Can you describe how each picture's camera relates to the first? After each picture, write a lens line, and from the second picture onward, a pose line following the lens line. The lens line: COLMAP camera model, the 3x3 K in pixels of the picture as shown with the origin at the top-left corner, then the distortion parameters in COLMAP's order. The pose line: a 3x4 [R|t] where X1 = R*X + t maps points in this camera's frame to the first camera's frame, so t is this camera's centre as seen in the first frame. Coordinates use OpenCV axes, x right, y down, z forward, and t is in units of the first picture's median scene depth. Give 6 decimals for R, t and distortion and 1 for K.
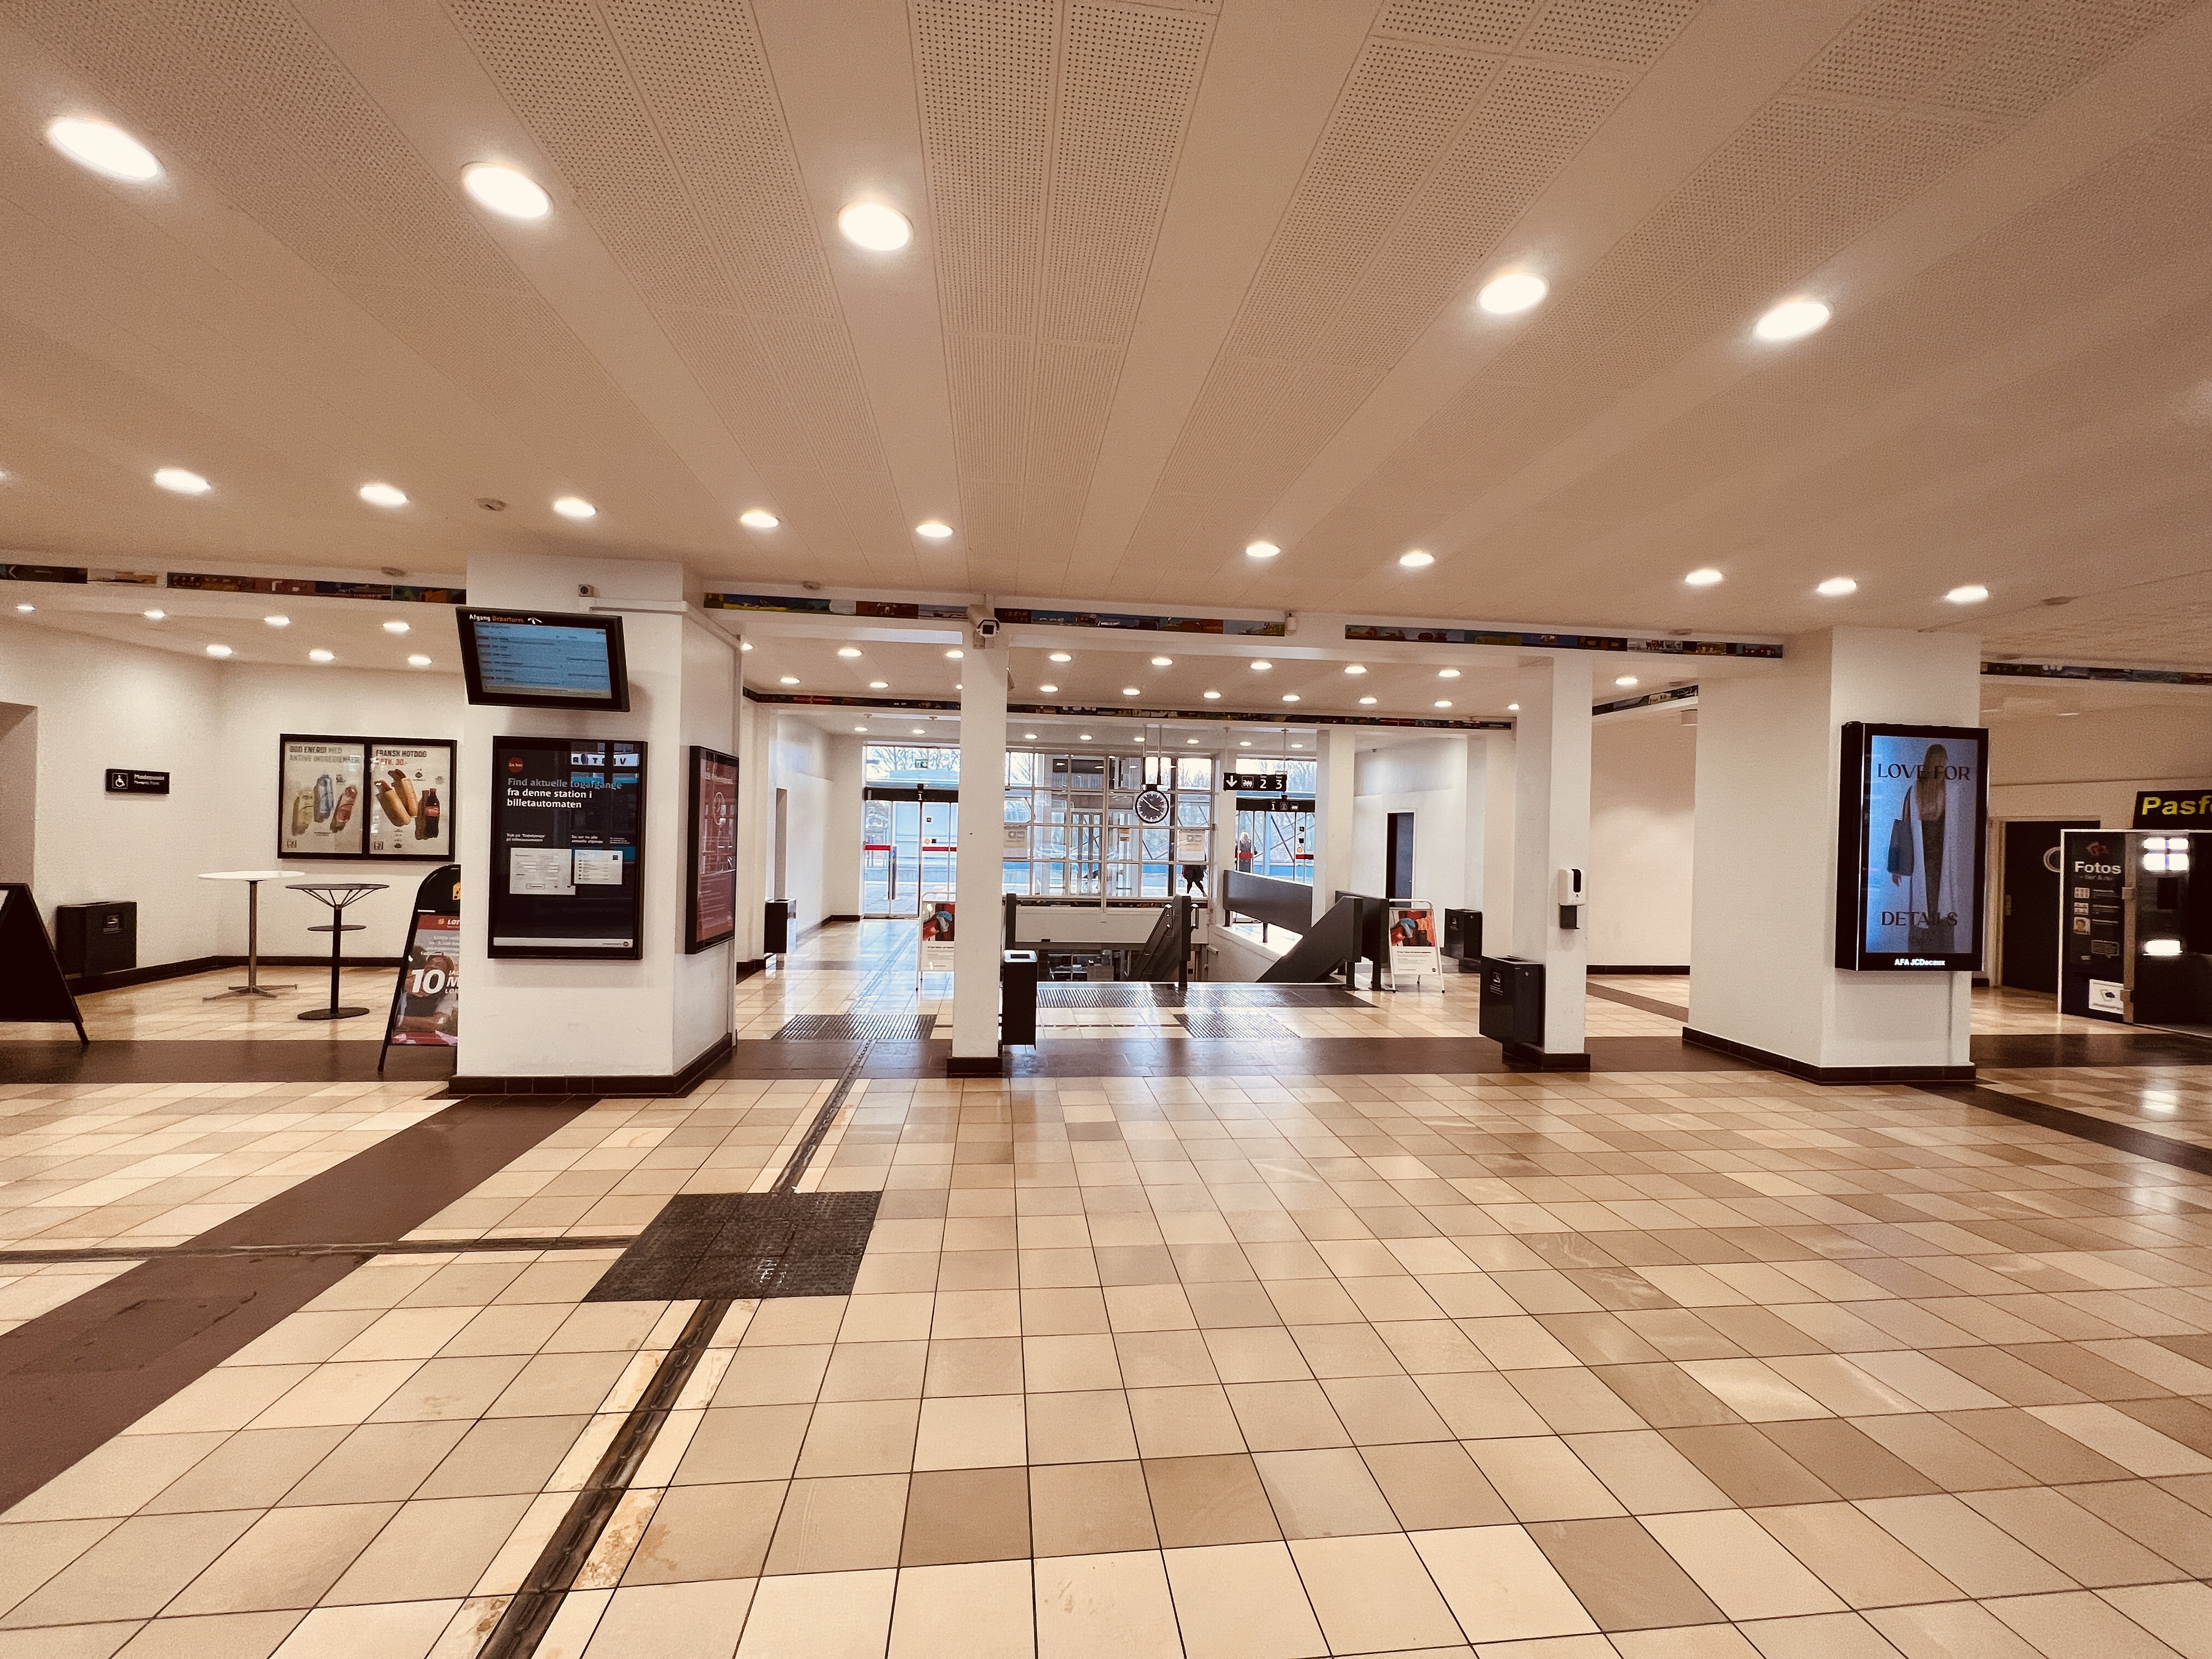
lens RADIAL K [[881.6, 0, 1106.2], [0, 881.6, 834.4], [0, 0, 1]] dist [-0.001512, 0.000594]
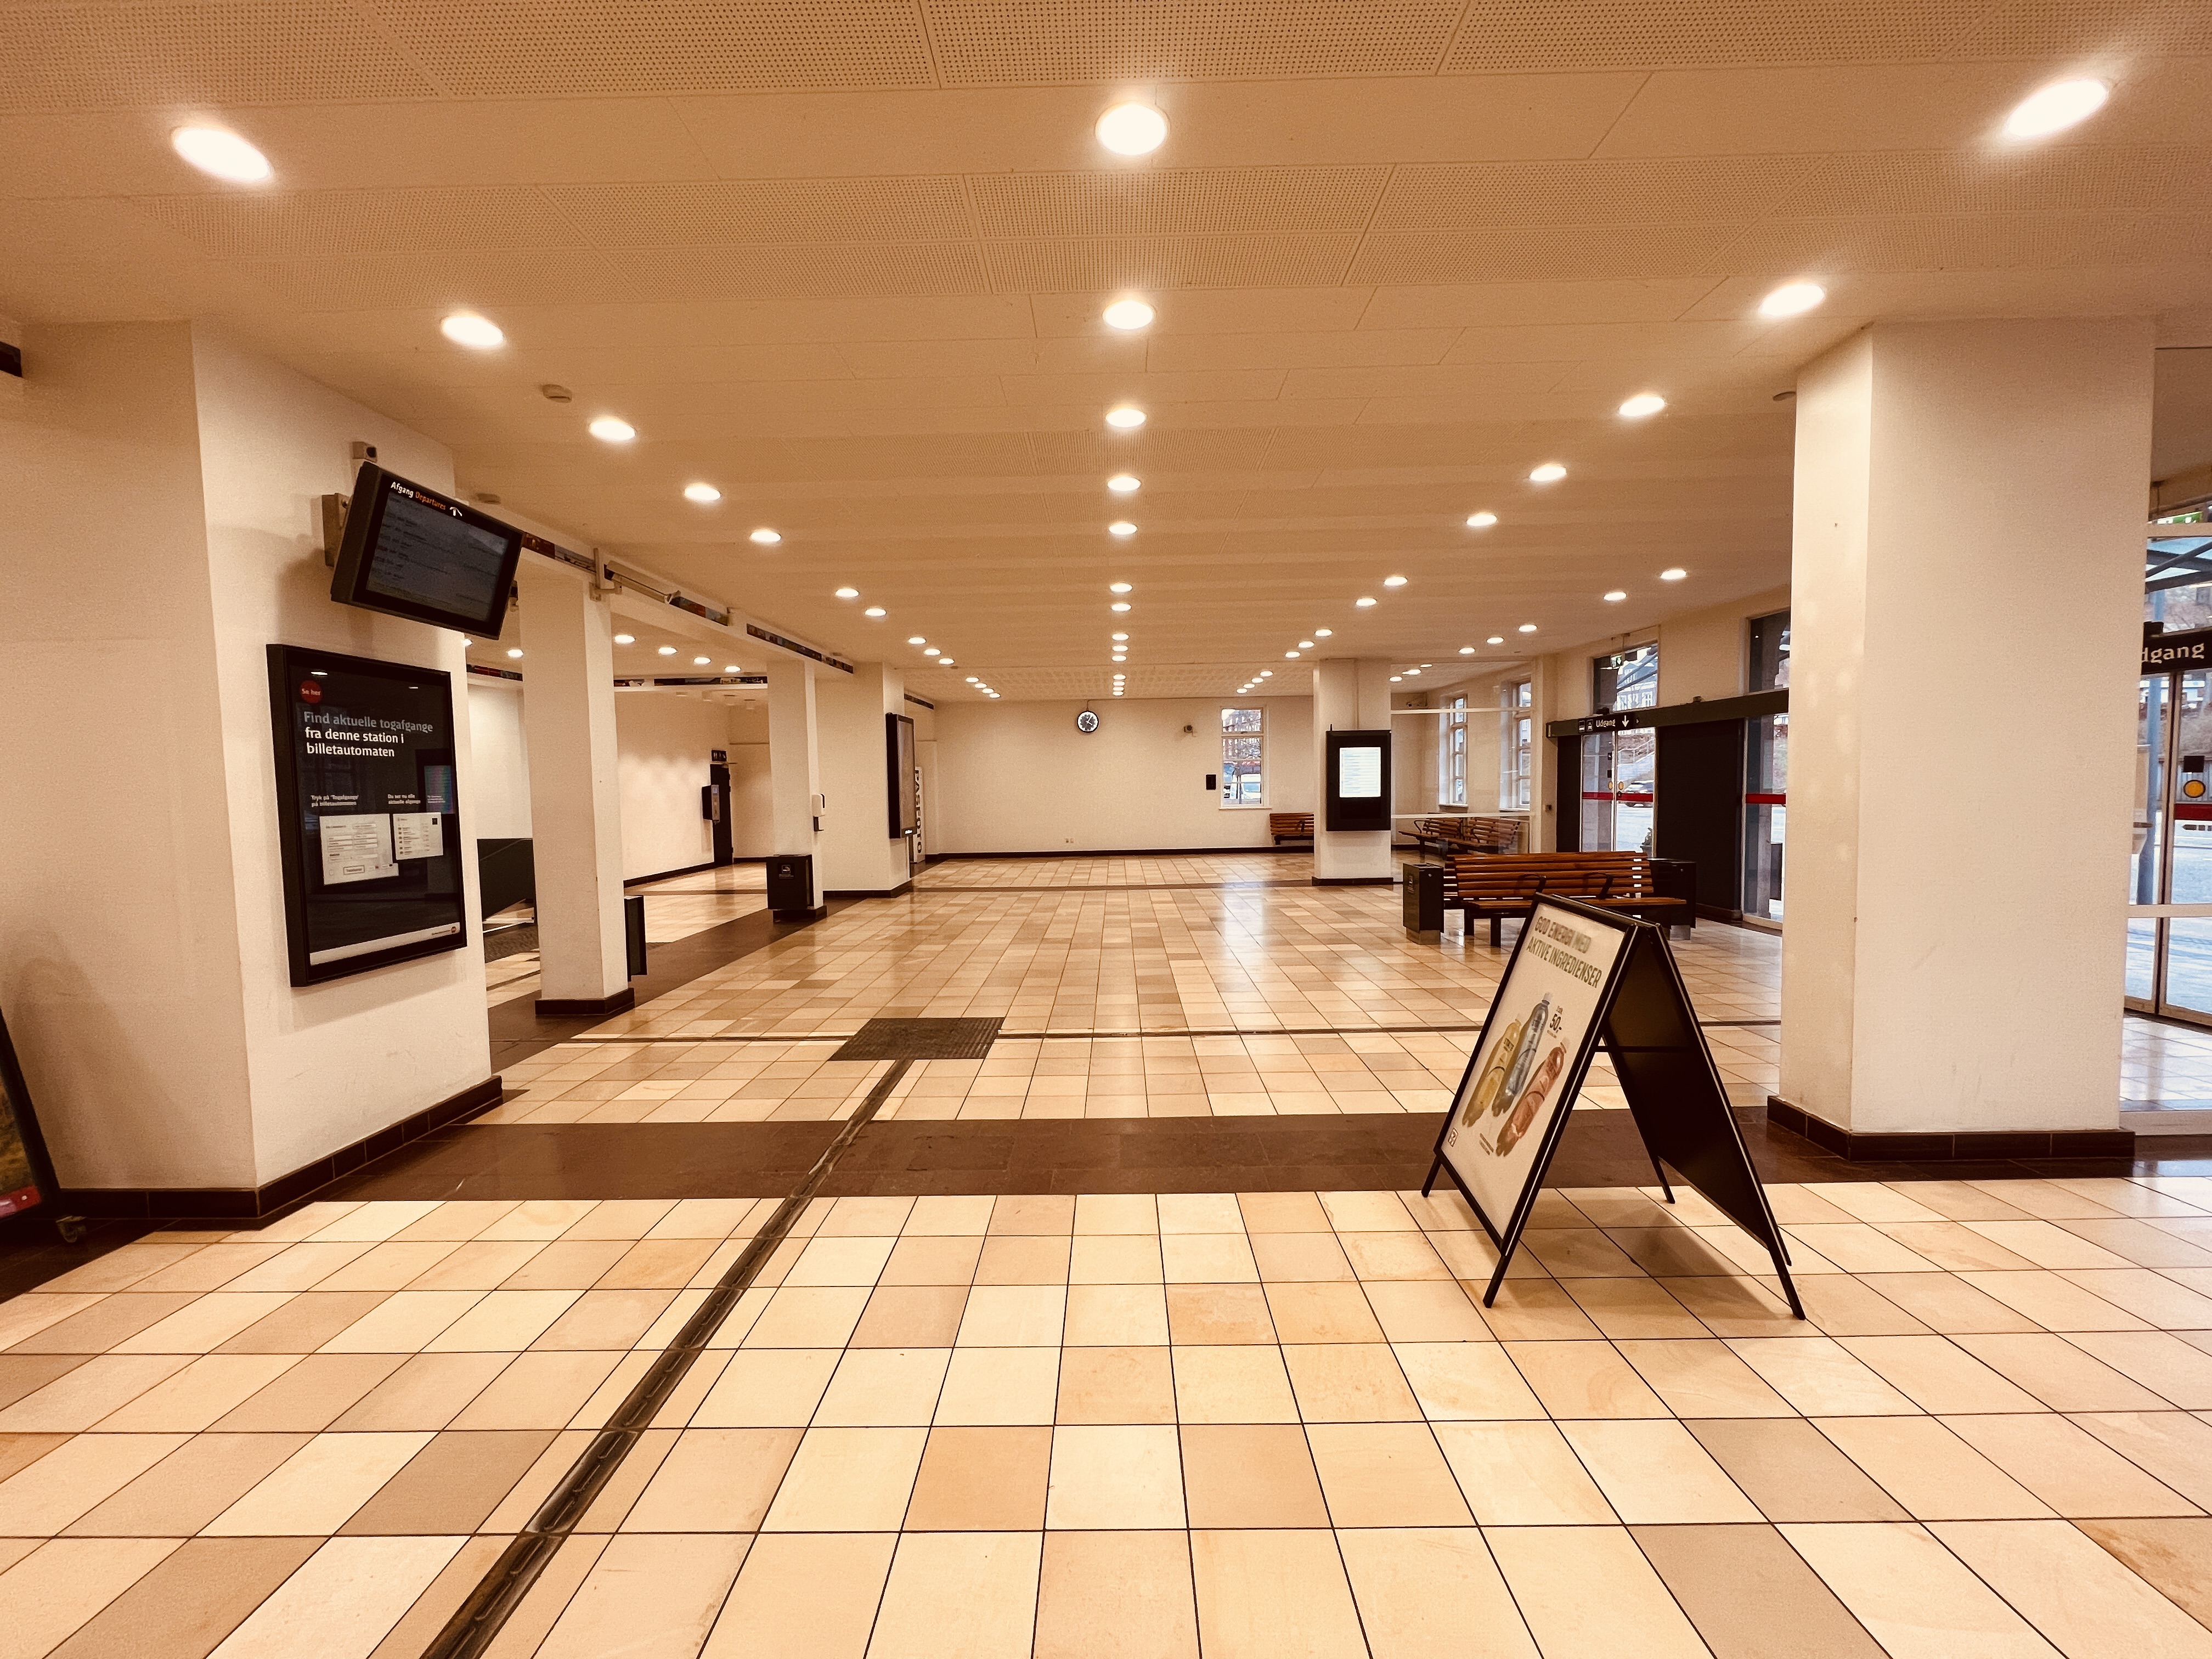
lens RADIAL K [[881.6, 0, 1106.2], [0, 881.6, 834.4], [0, 0, 1]] dist [-0.001512, 0.000594]
pose [[0.129147, -0.086361, 0.987858, -1.241525], [0.025465, 0.996161, 0.083757, -0.011911], [-0.991298, 0.014339, 0.130850, 0.316192]]
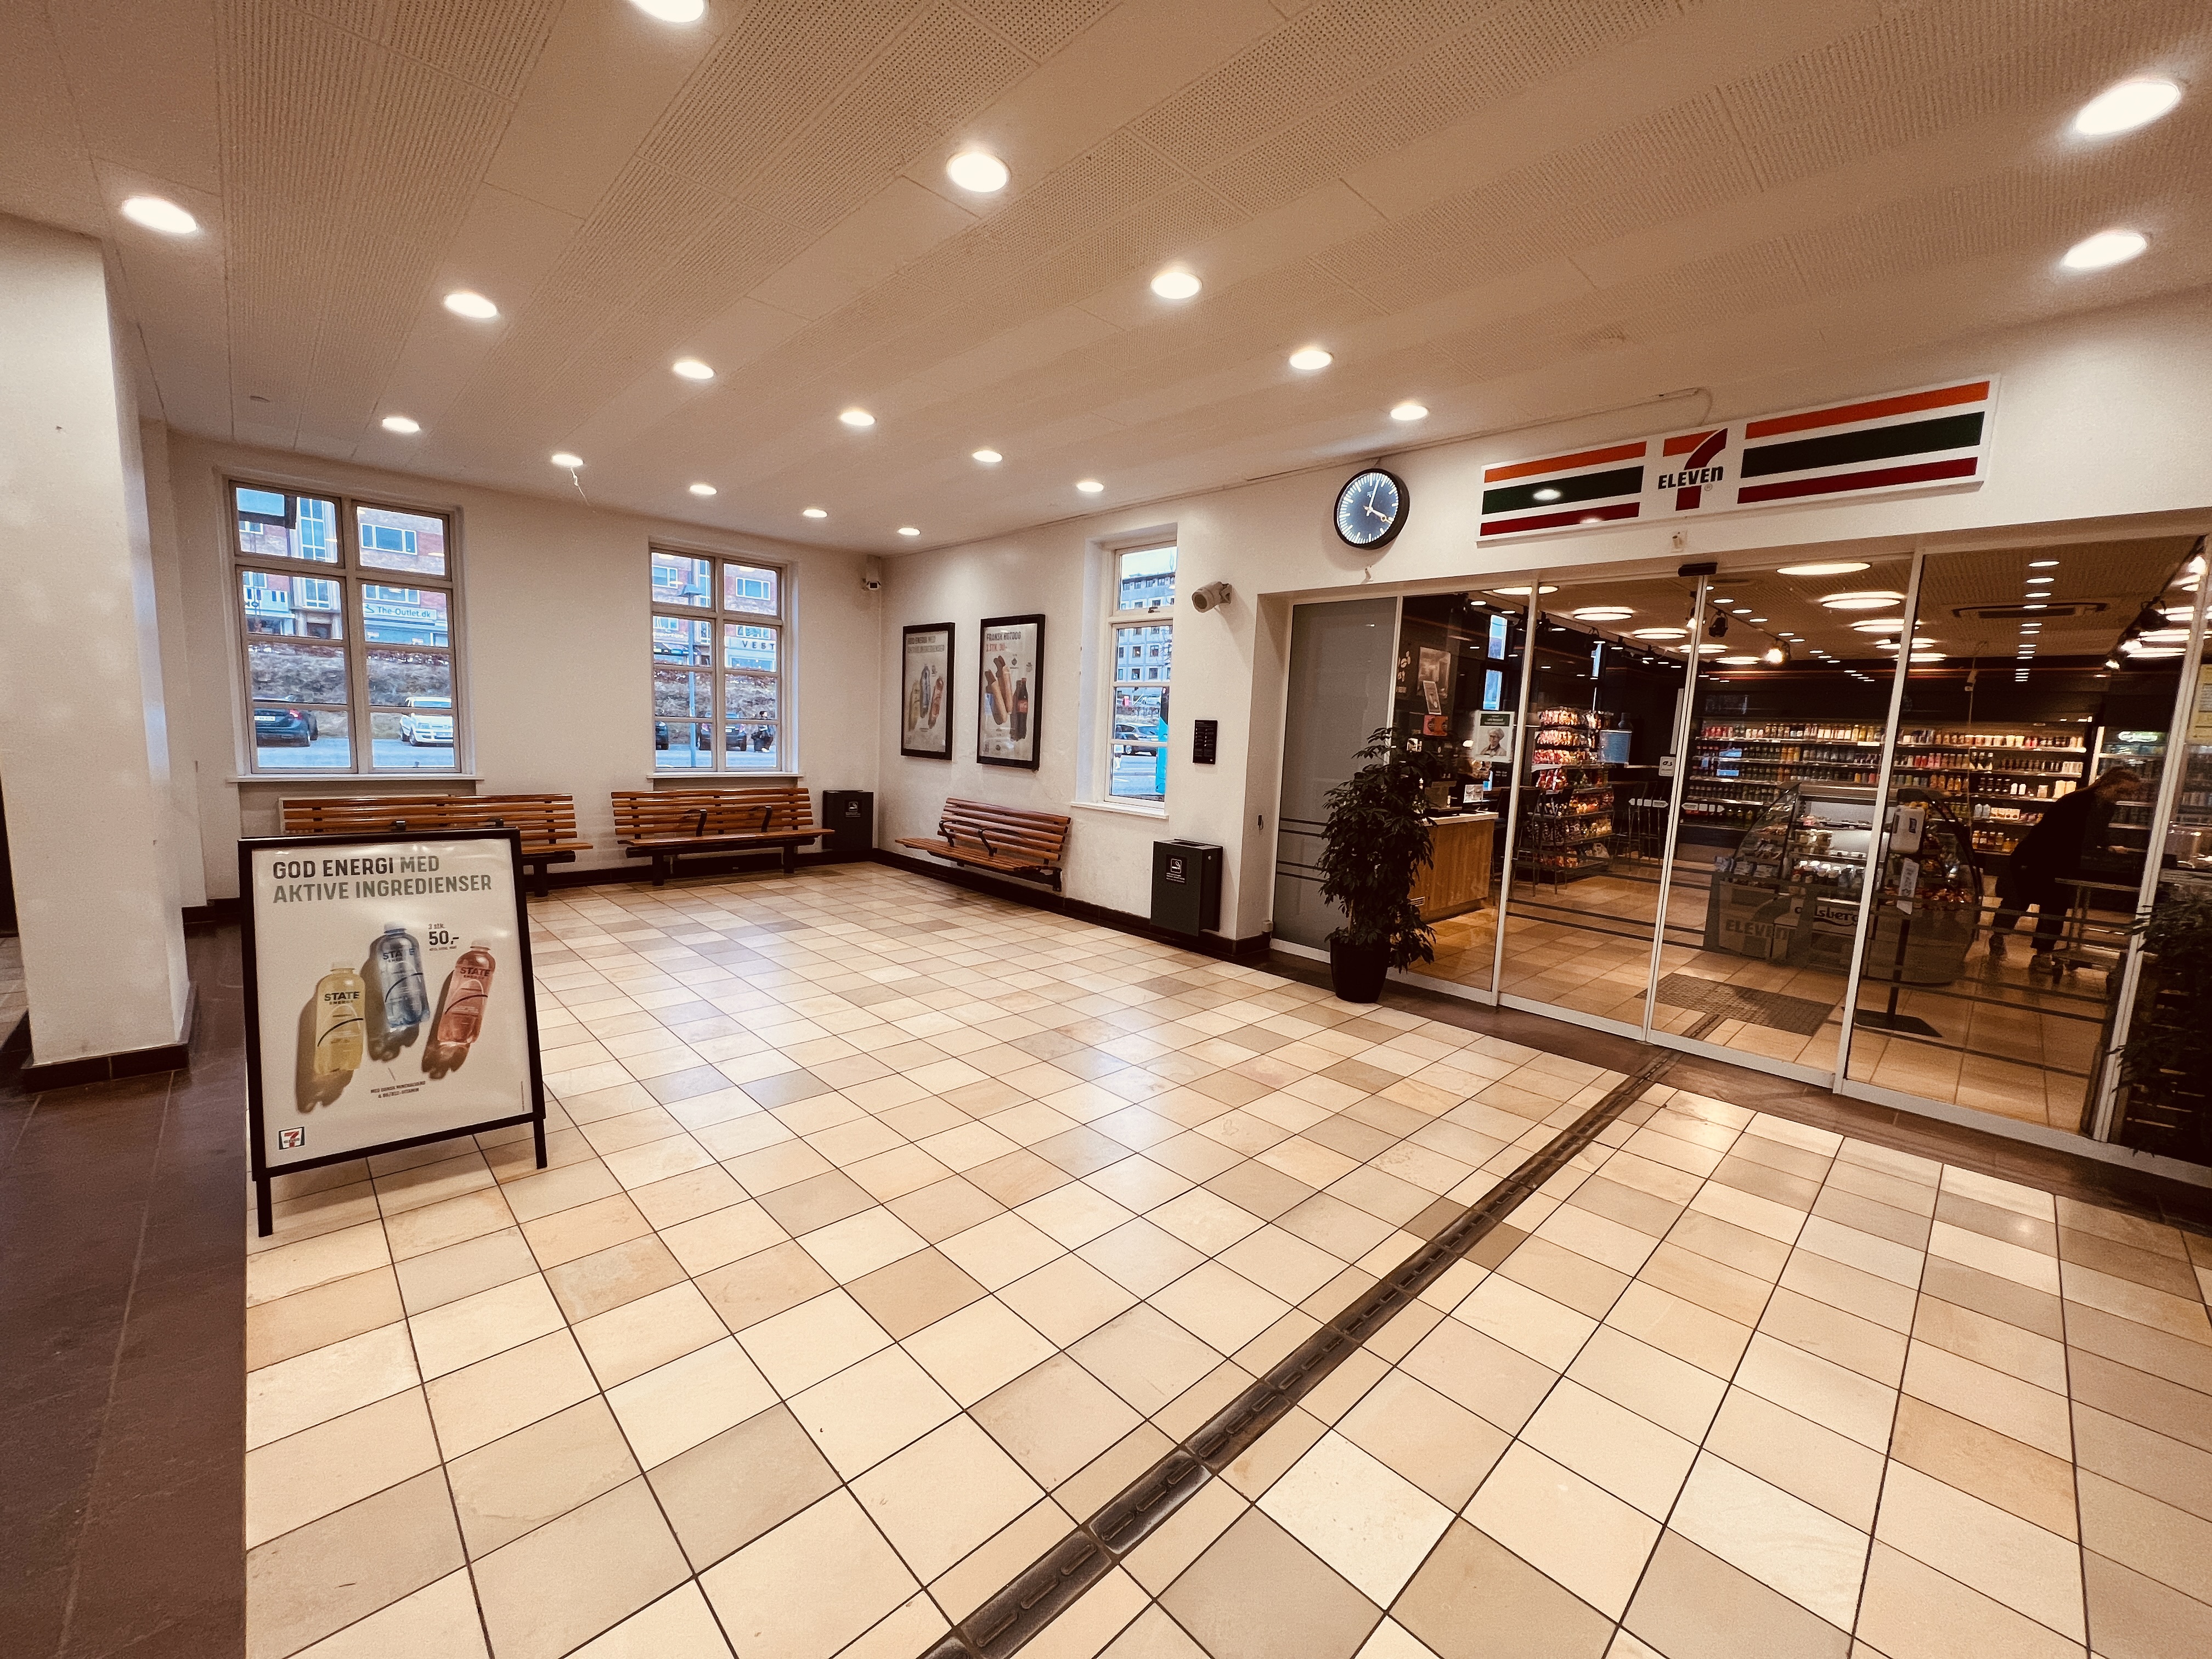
lens RADIAL K [[881.6, 0, 1106.2], [0, 881.6, 834.4], [0, 0, 1]] dist [-0.001512, 0.000594]
pose [[-0.794565, 0.017008, -0.606940, -0.700041], [-0.064158, 0.991660, 0.111780, -0.007852], [0.603779, 0.127757, -0.786847, 0.820071]]
